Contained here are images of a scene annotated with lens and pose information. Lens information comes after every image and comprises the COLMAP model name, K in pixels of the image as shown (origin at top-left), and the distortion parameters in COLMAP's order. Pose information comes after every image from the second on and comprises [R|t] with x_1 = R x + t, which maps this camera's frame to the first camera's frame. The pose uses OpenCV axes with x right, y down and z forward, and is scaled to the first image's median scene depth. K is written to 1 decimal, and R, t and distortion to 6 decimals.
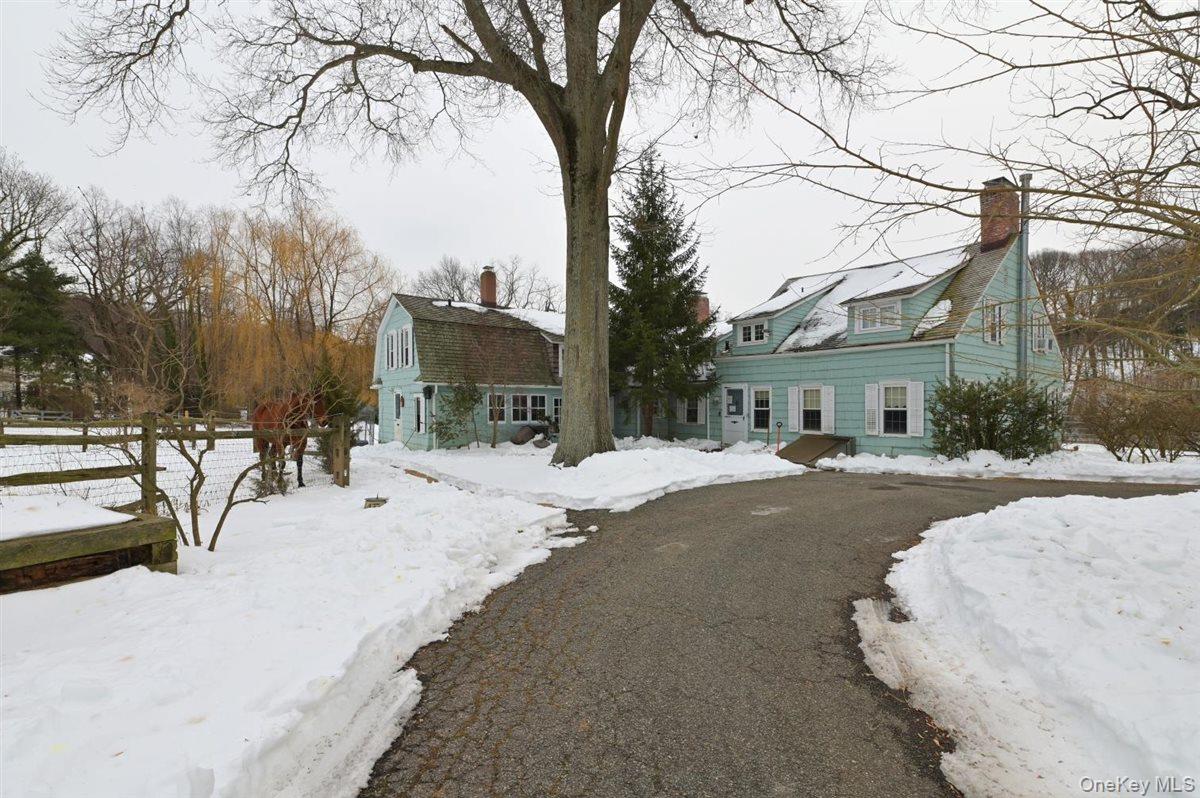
lens RADIAL K [[504.3, 0, 599.1], [0, 504.3, 425.7], [0, 0, 1]] dist [-0.001081, -0.000132]
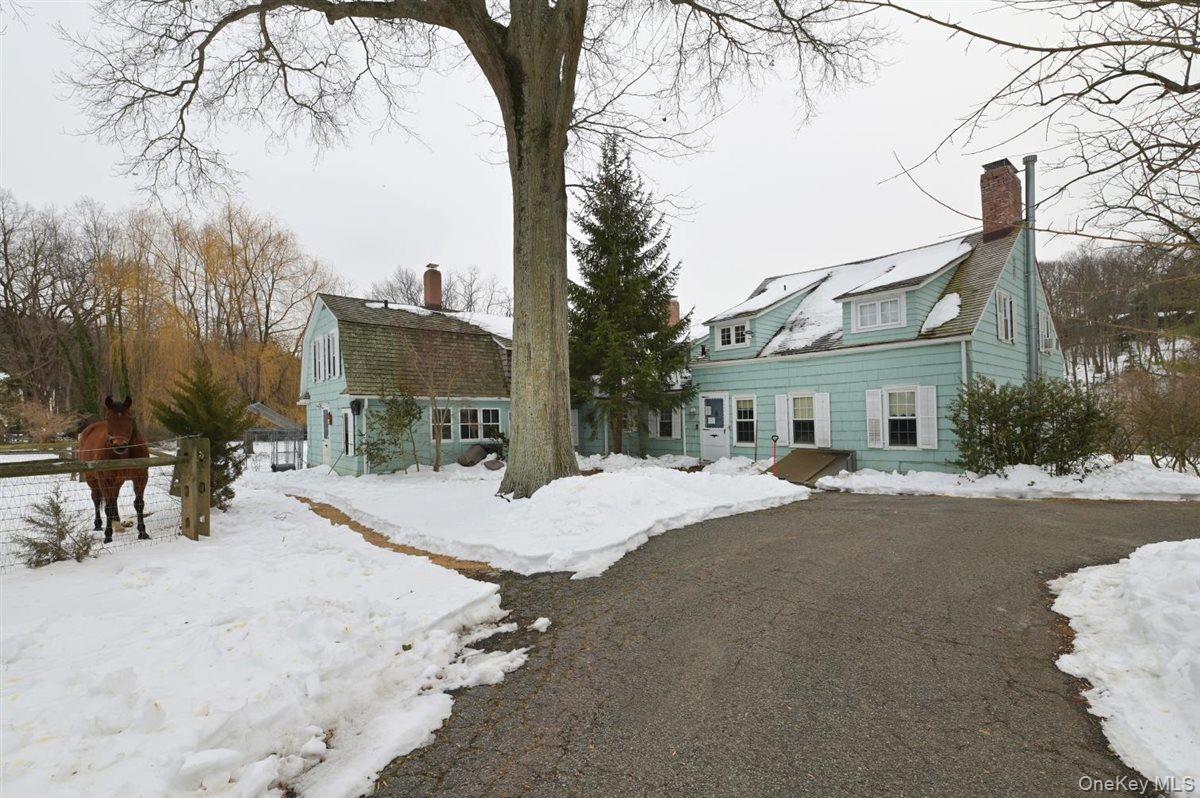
lens RADIAL K [[495.0, 0, 629.6], [0, 495.0, 432.6], [0, 0, 1]] dist [-0.002665, -0.000187]
pose [[0.991356, -0.019172, 0.129790, 0.007485], [0.020939, 0.999706, -0.012265, -0.004920], [-0.129517, 0.014876, 0.991466, 0.156547]]
